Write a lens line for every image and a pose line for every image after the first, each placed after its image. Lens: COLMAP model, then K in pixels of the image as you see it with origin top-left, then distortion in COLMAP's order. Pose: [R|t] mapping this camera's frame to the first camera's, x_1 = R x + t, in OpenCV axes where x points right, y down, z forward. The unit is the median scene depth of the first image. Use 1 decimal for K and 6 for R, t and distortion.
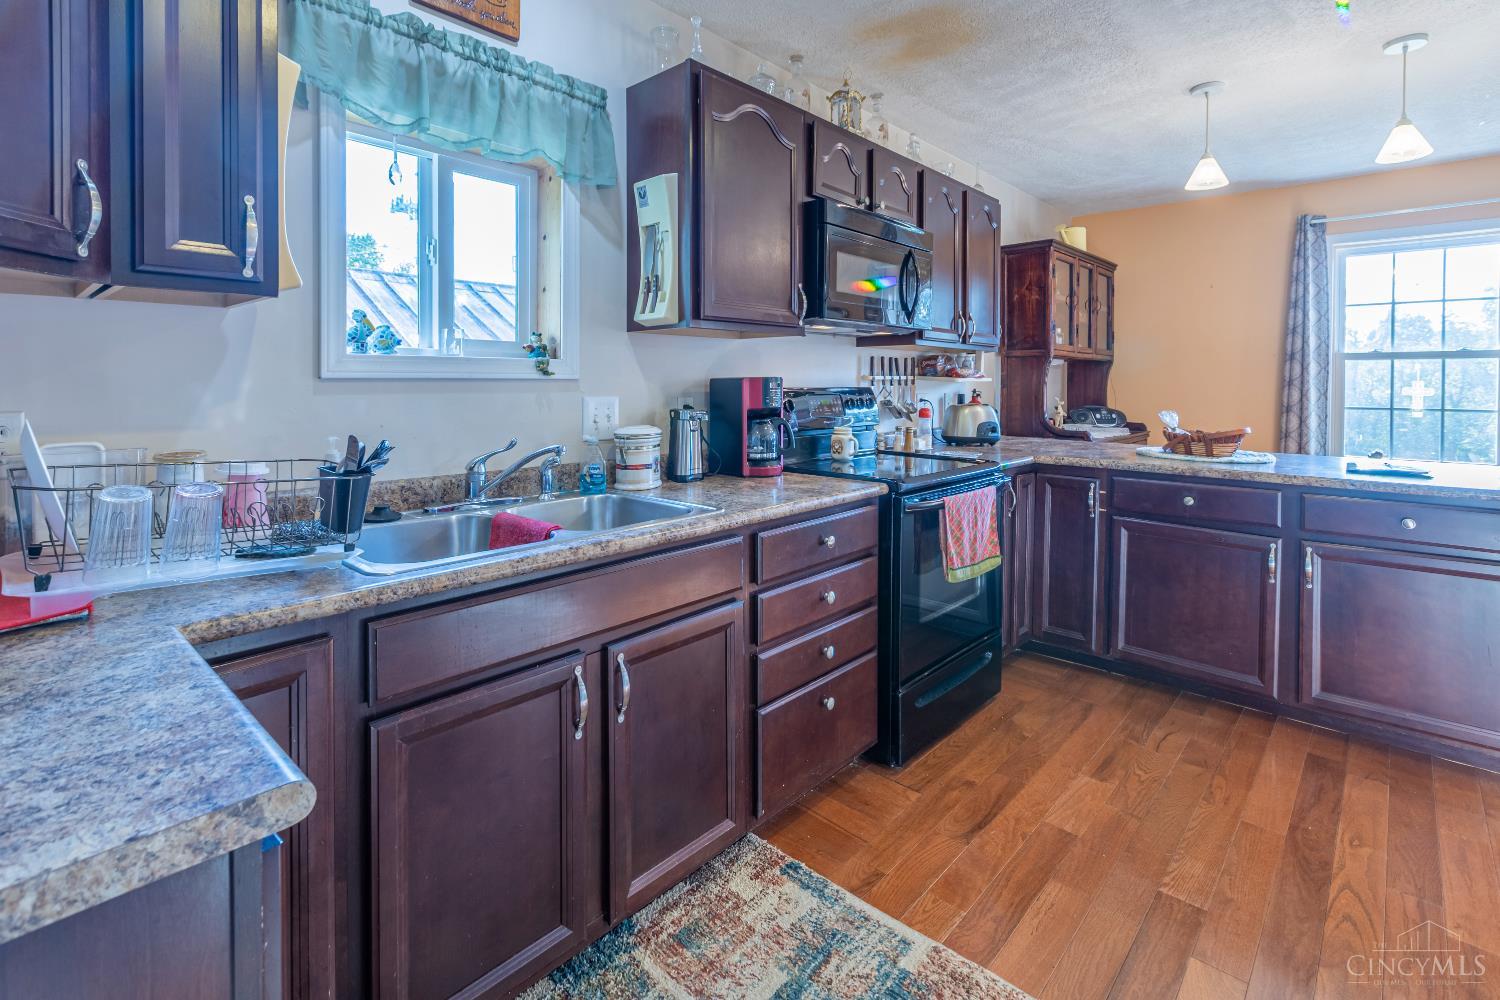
lens RADIAL K [[680.7, 0, 783.9], [0, 680.7, 399.1], [0, 0, 1]] dist [0.006556, -0.002377]
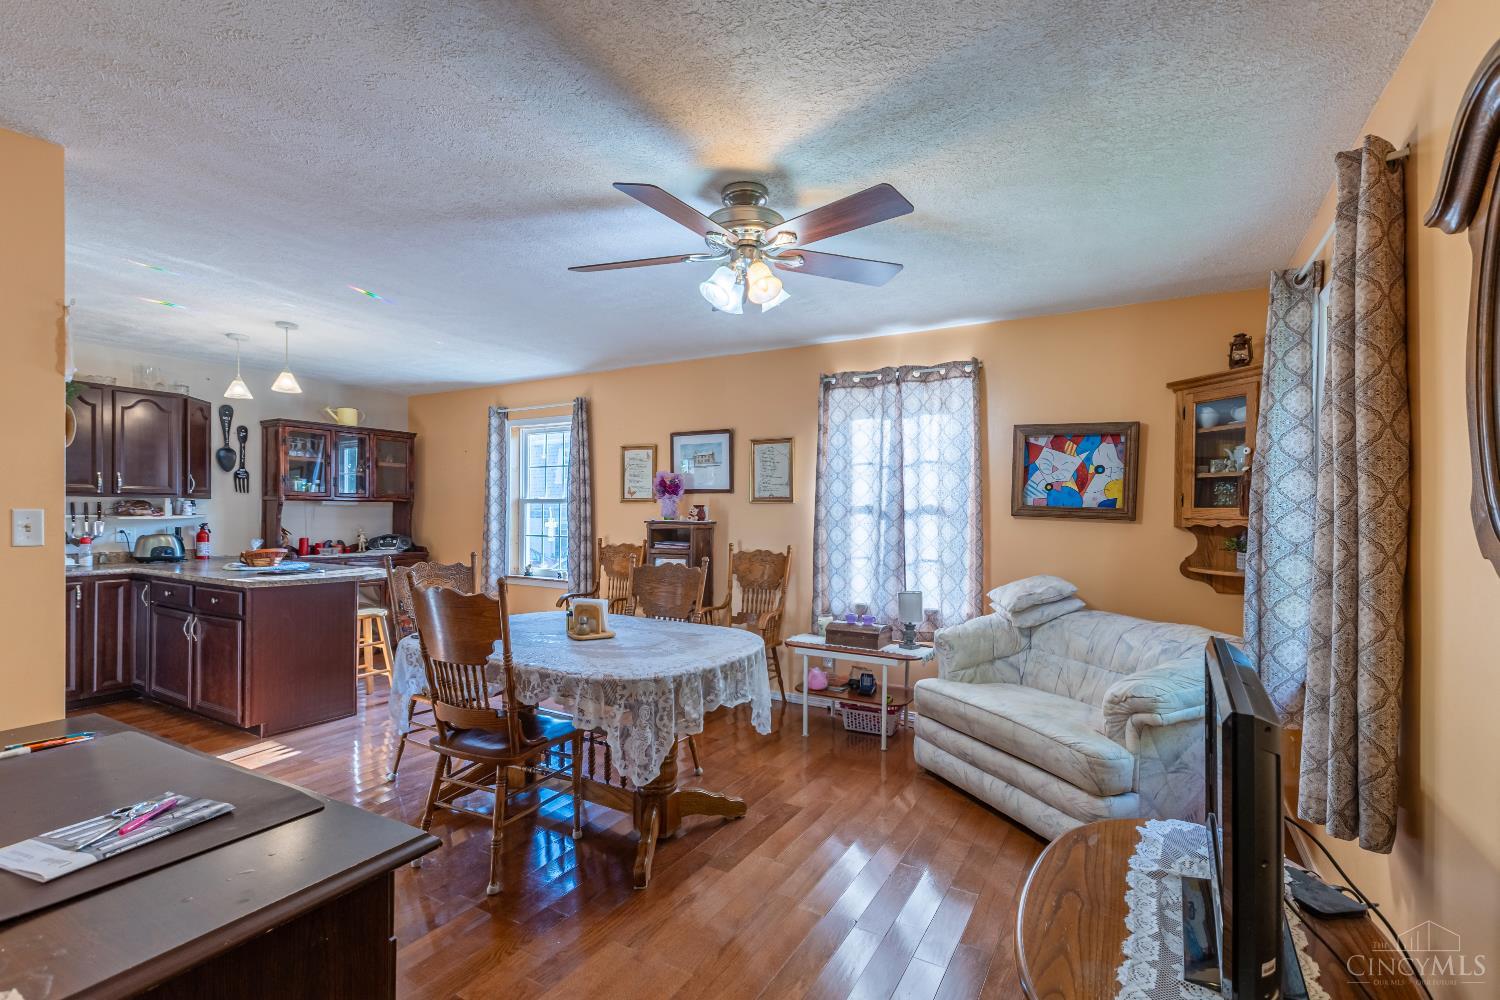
lens RADIAL K [[680.7, 0, 736.7], [0, 680.7, 517.8], [0, 0, 1]] dist [0.006556, -0.002377]
pose [[0.980839, 0.005741, 0.194735, 1.689321], [-0.002946, 0.999888, -0.014640, -0.016432], [-0.194798, 0.013786, 0.980747, -0.886027]]
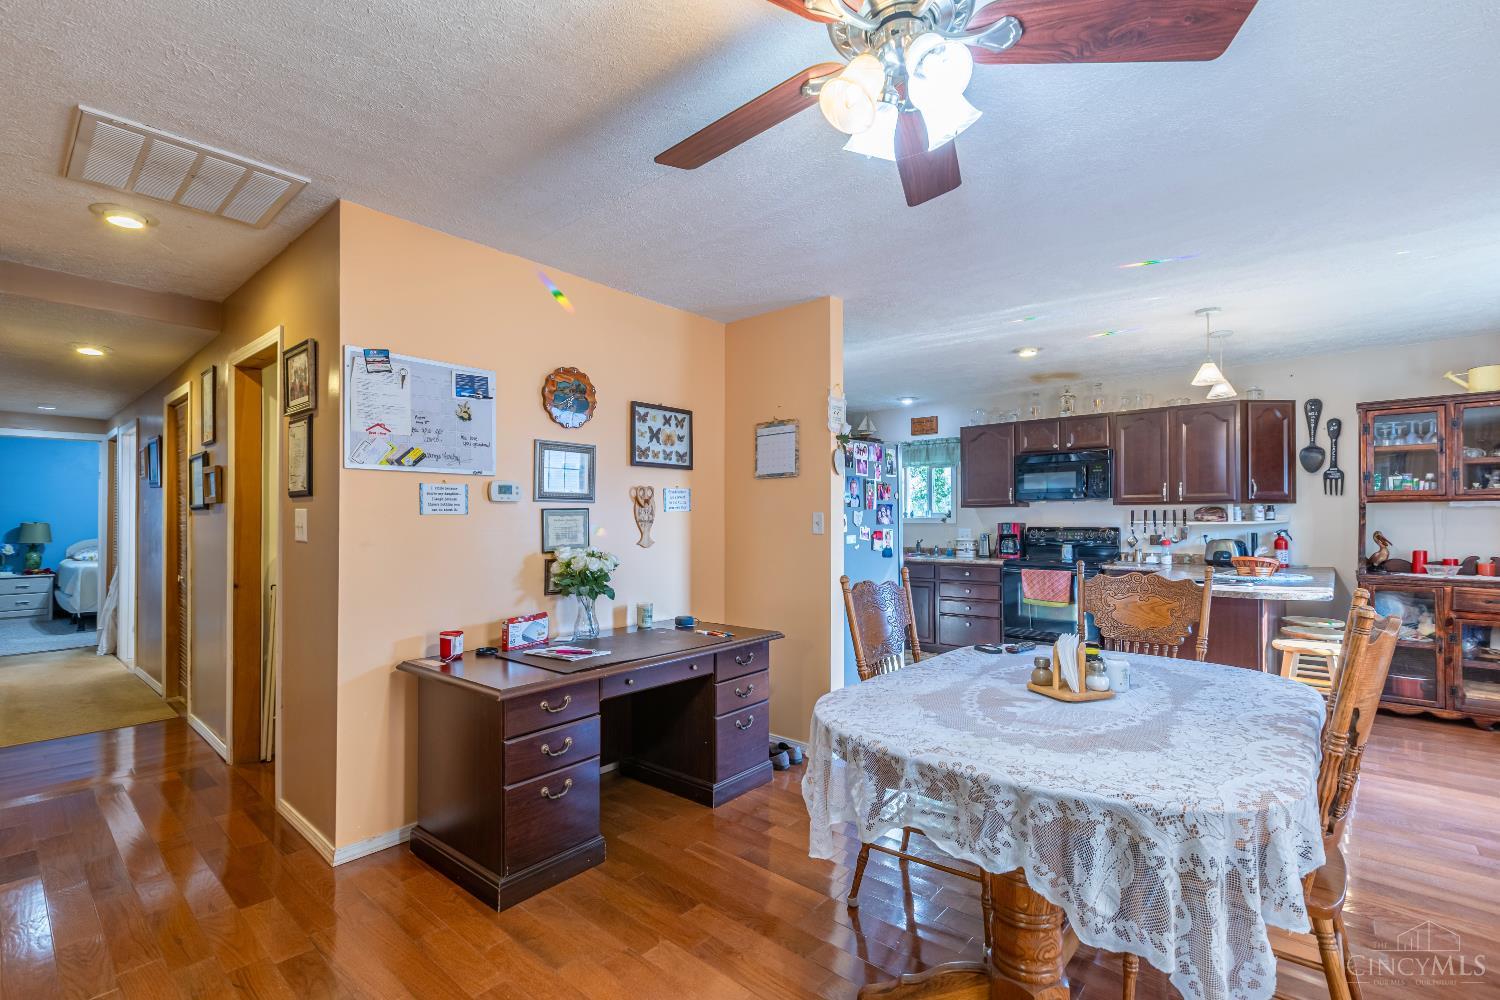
lens RADIAL K [[680.7, 0, 750.8], [0, 680.7, 514.6], [0, 0, 1]] dist [0.006556, -0.002377]
pose [[0.015210, -0.009948, -0.999835, 2.448209], [-0.022292, 0.999699, -0.010285, -0.014264], [0.999636, 0.022445, 0.014984, -0.042487]]
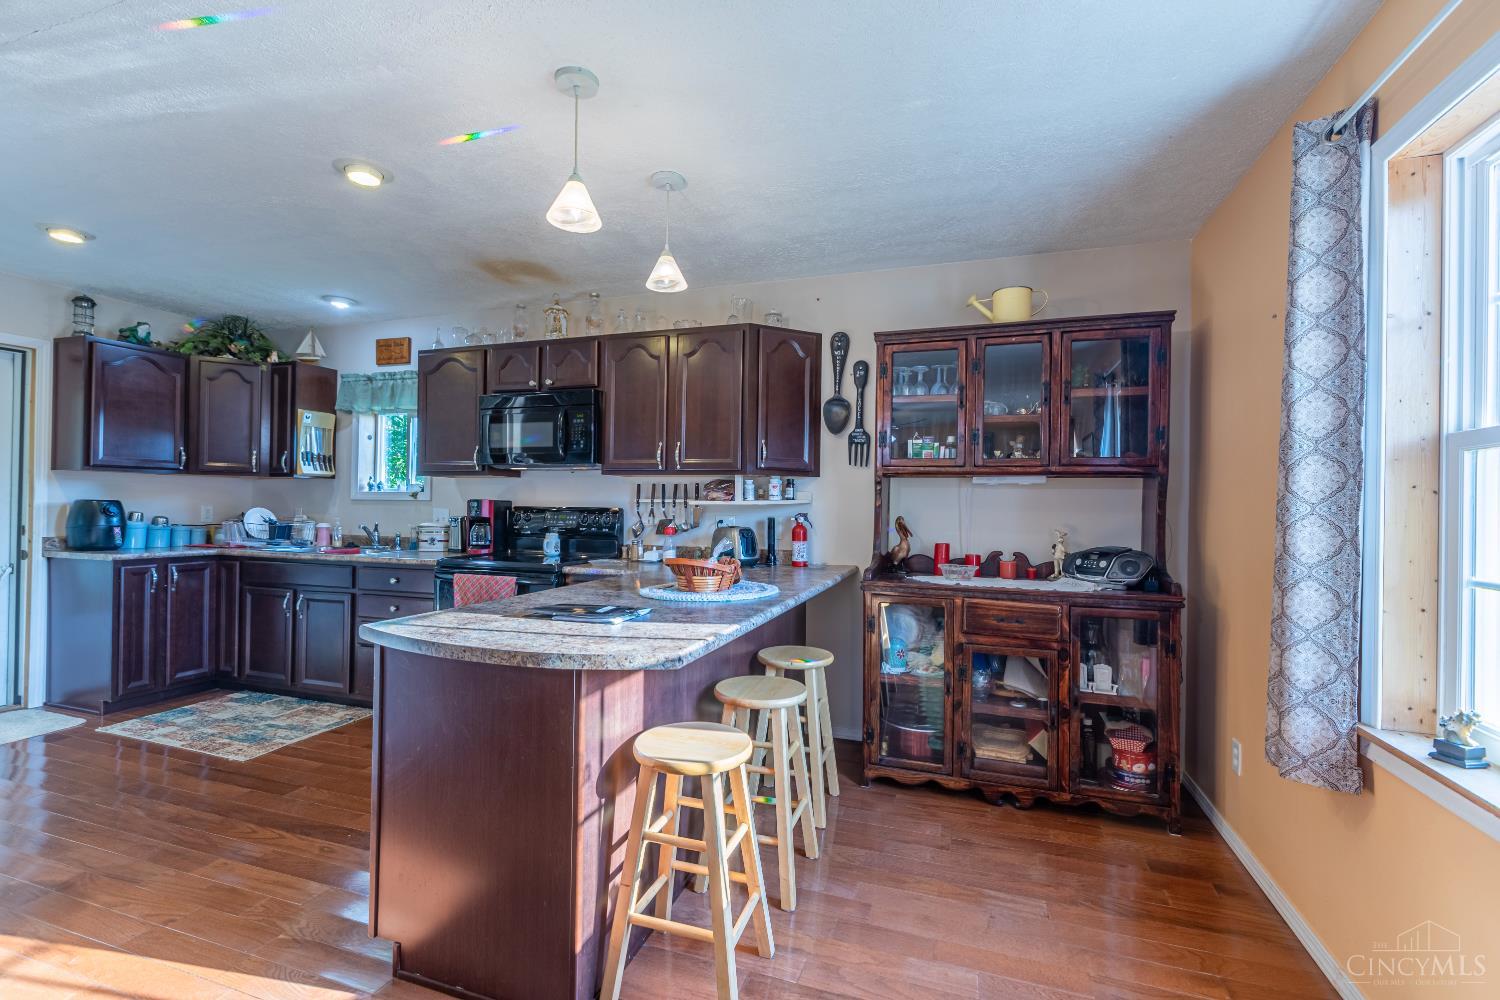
lens RADIAL K [[680.7, 0, 741.1], [0, 680.7, 501.0], [0, 0, 1]] dist [0.006556, -0.002377]
pose [[0.381074, -0.001167, -0.924544, 1.737319], [-0.036740, 0.999190, -0.016404, -0.022835], [0.923814, 0.040219, 0.380722, 0.889234]]
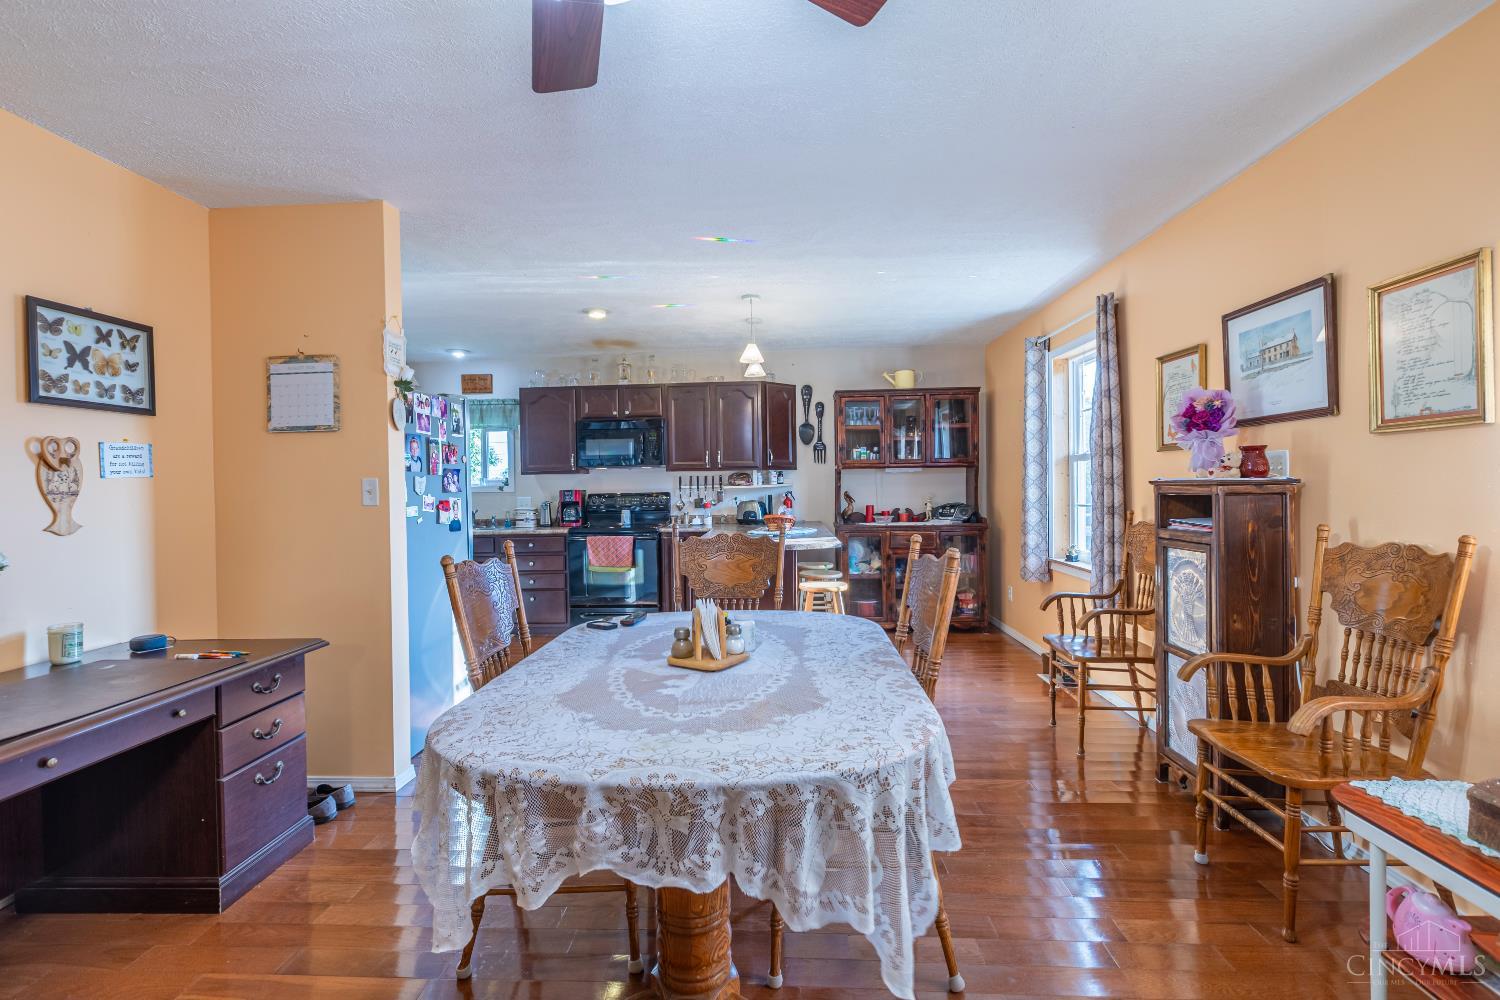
lens RADIAL K [[680.7, 0, 751.2], [0, 680.7, 493.9], [0, 0, 1]] dist [0.006556, -0.002377]
pose [[0.629727, -0.001276, -0.776816, 2.287402], [-0.001820, 0.999993, -0.003117, -0.008621], [0.776814, 0.003376, 0.629721, -0.100286]]
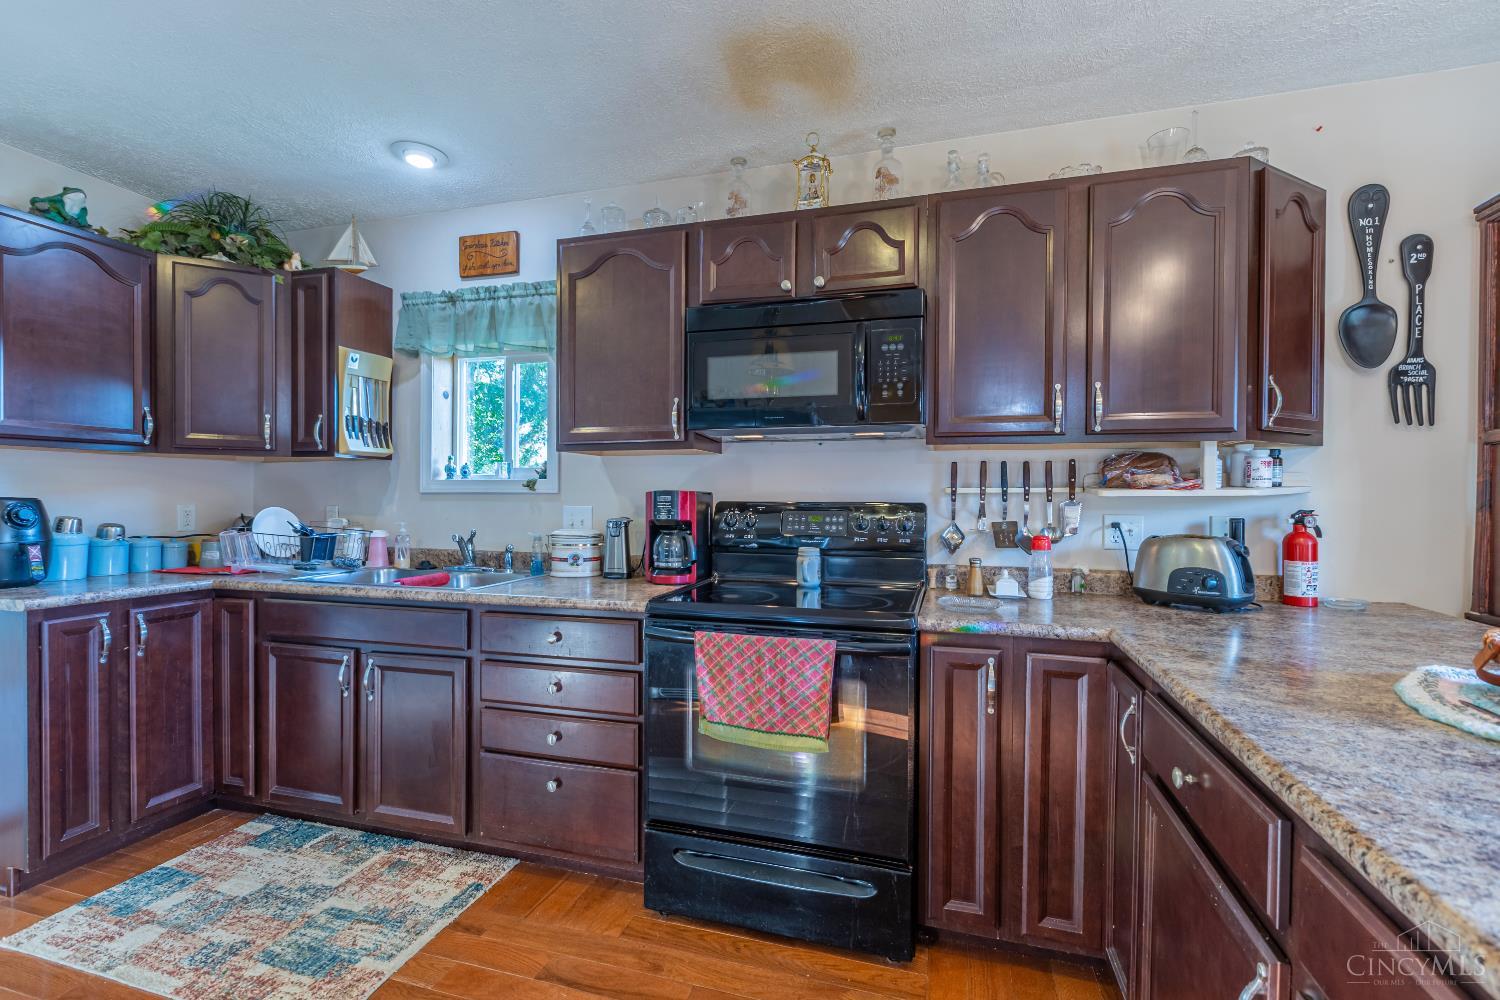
lens RADIAL K [[680.7, 0, 738.7], [0, 680.7, 498.4], [0, 0, 1]] dist [0.006556, -0.002377]
pose [[0.424763, 0.010564, -0.905243, 0.907385], [-0.025785, 0.999667, -0.000433, -0.021501], [0.904937, 0.023525, 0.424894, 0.606856]]
